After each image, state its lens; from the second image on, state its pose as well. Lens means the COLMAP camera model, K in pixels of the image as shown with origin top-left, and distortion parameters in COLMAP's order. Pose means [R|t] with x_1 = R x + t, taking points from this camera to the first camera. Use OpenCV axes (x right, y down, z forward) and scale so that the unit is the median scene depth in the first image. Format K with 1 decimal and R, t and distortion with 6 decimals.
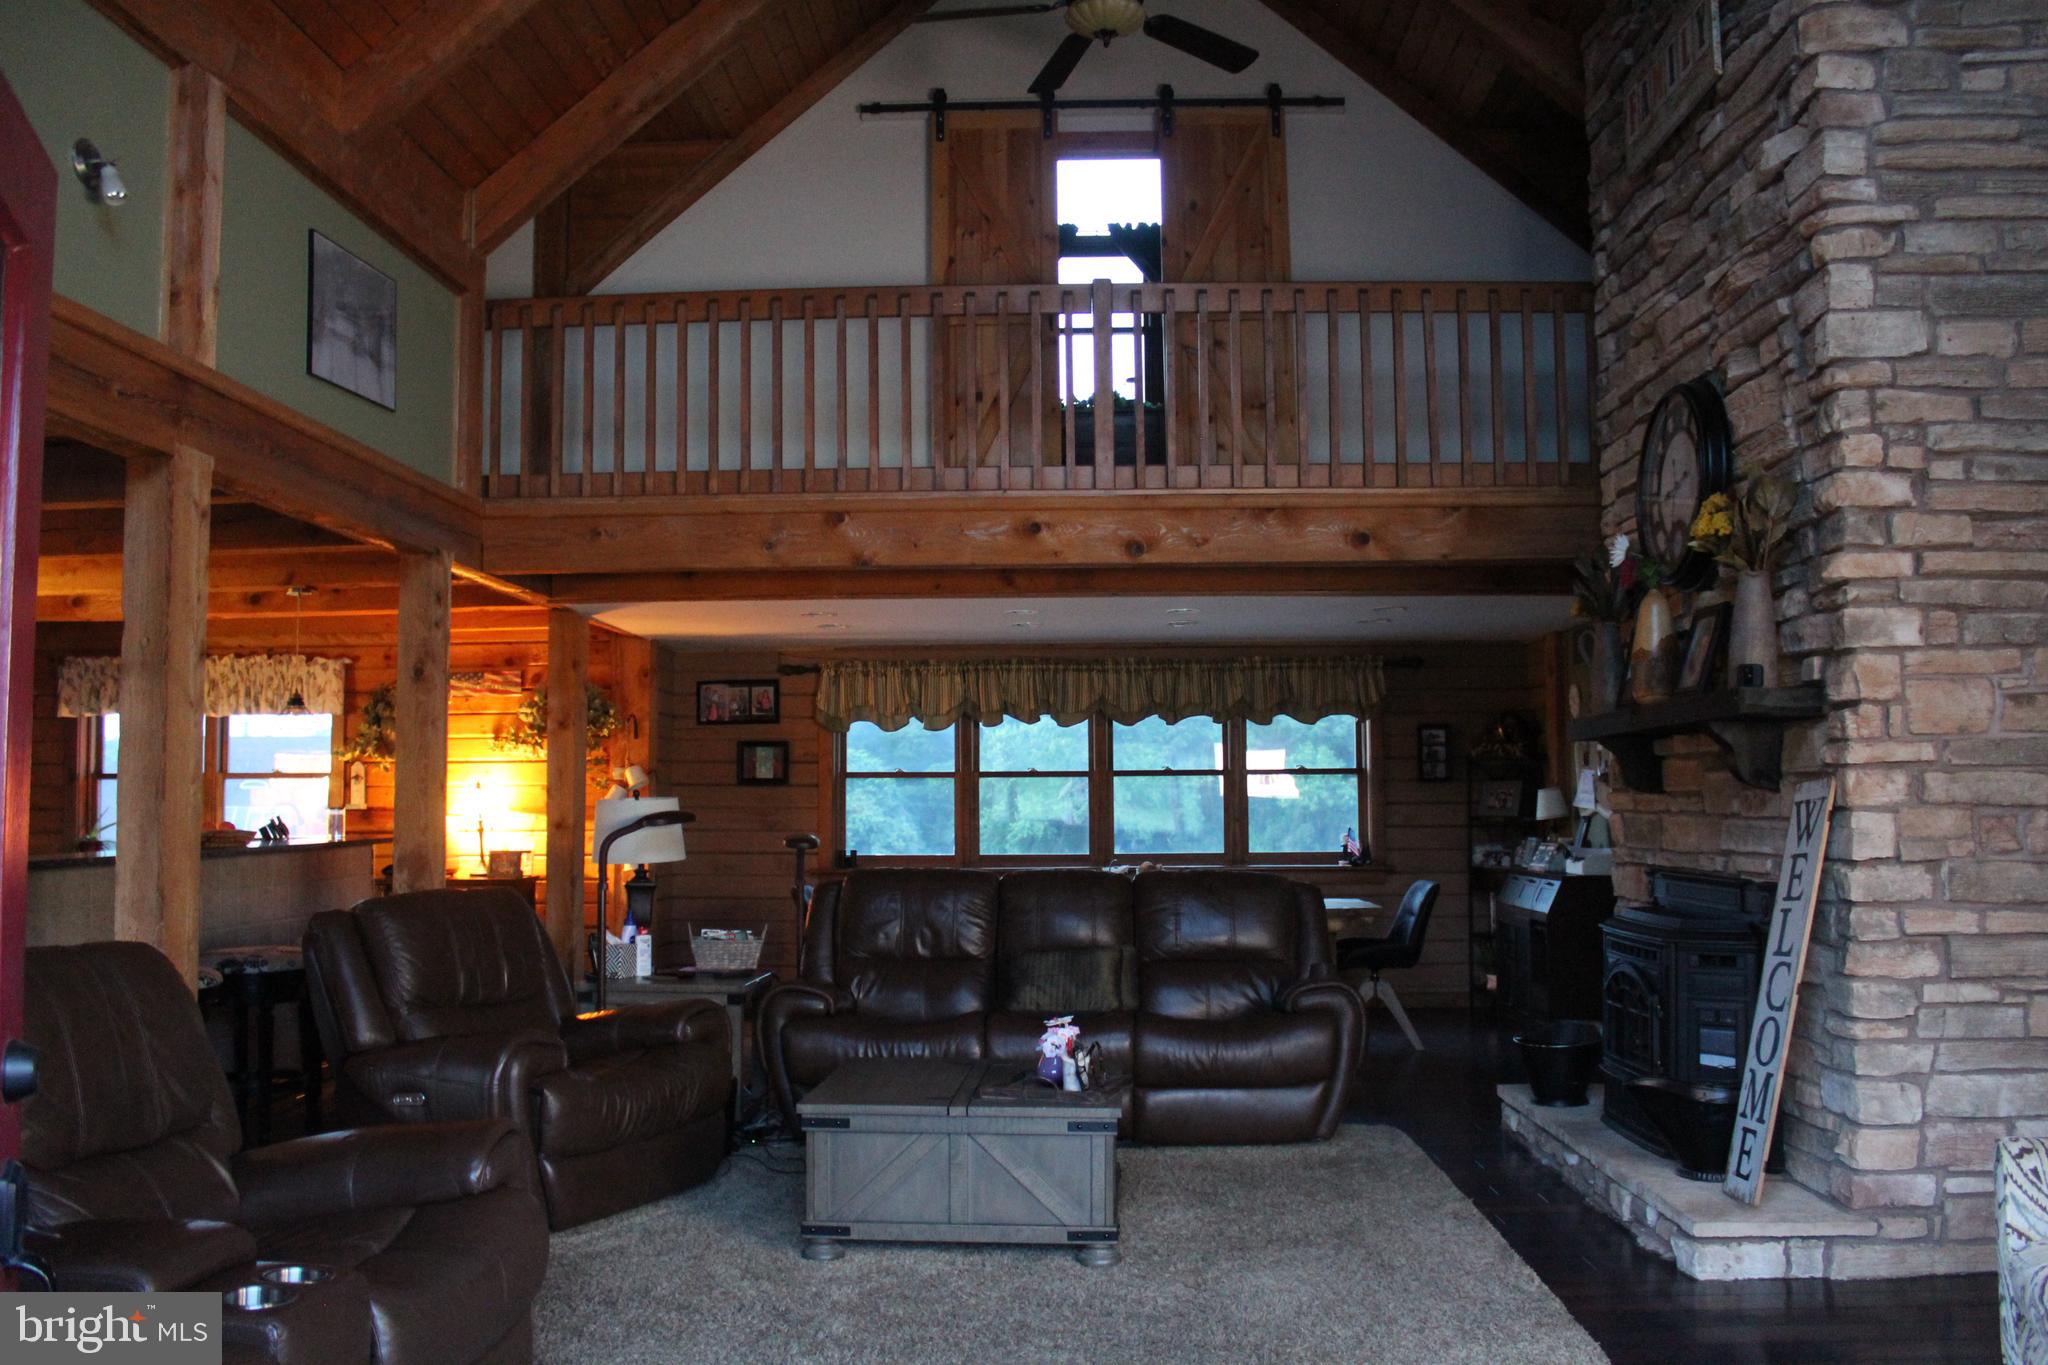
lens RADIAL K [[1692.6, 0, 1006.3], [0, 1692.6, 690.0], [0, 0, 1]] dist [-0.134067, 0.065021]
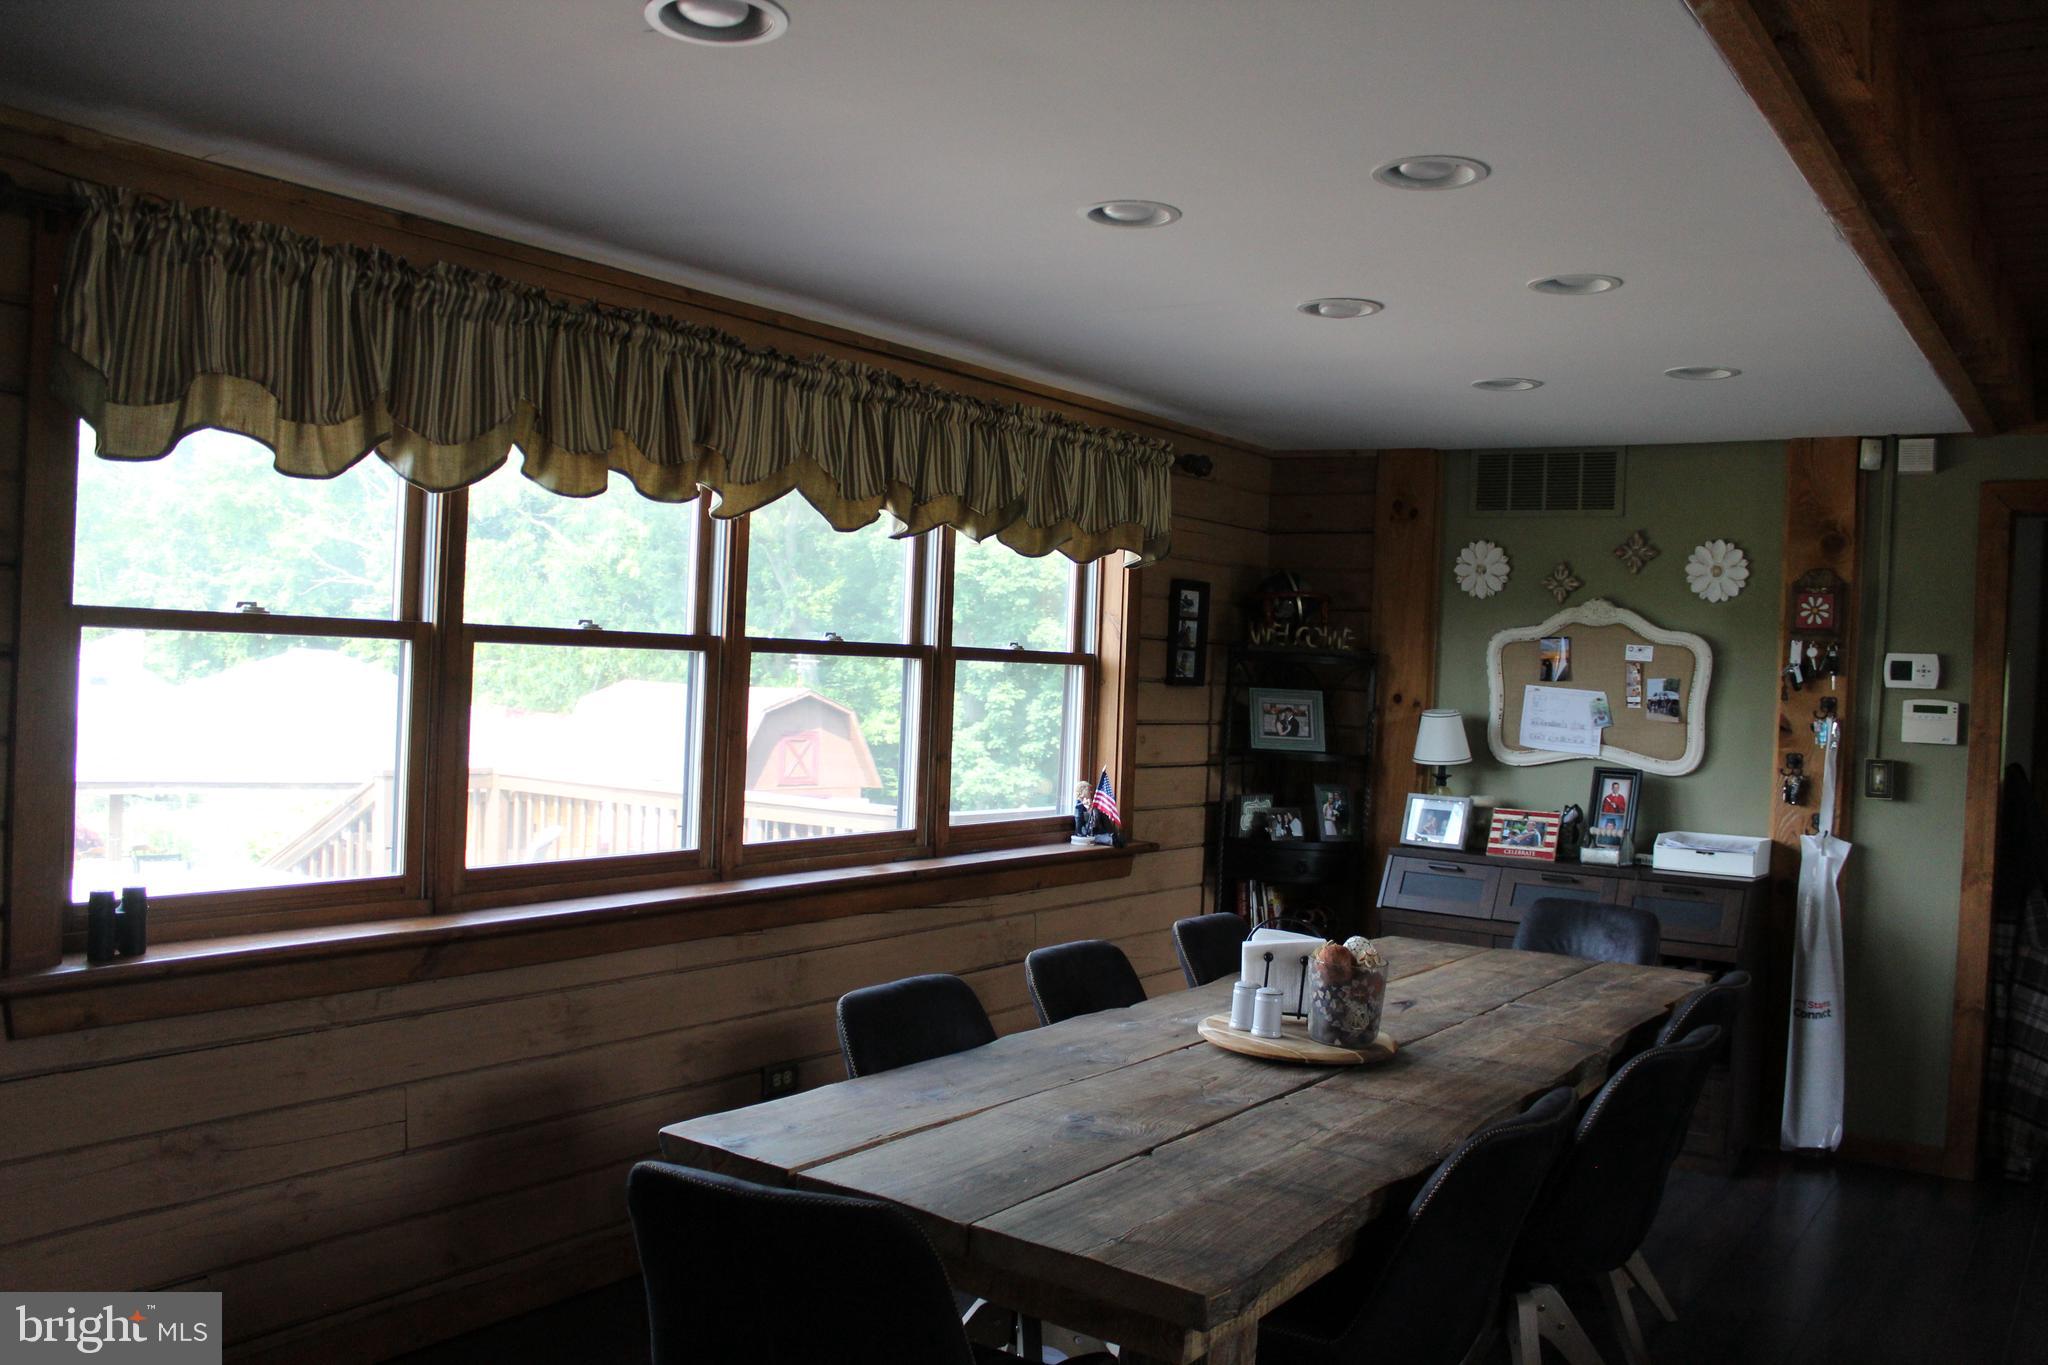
lens RADIAL K [[1692.6, 0, 1032.1], [0, 1692.6, 684.5], [0, 0, 1]] dist [-0.134067, 0.065021]
pose [[0.526216, 0.017352, 0.850174, -0.254758], [-0.077775, 0.996583, 0.027798, 0.044213], [-0.846787, -0.080750, 0.525768, 0.766043]]
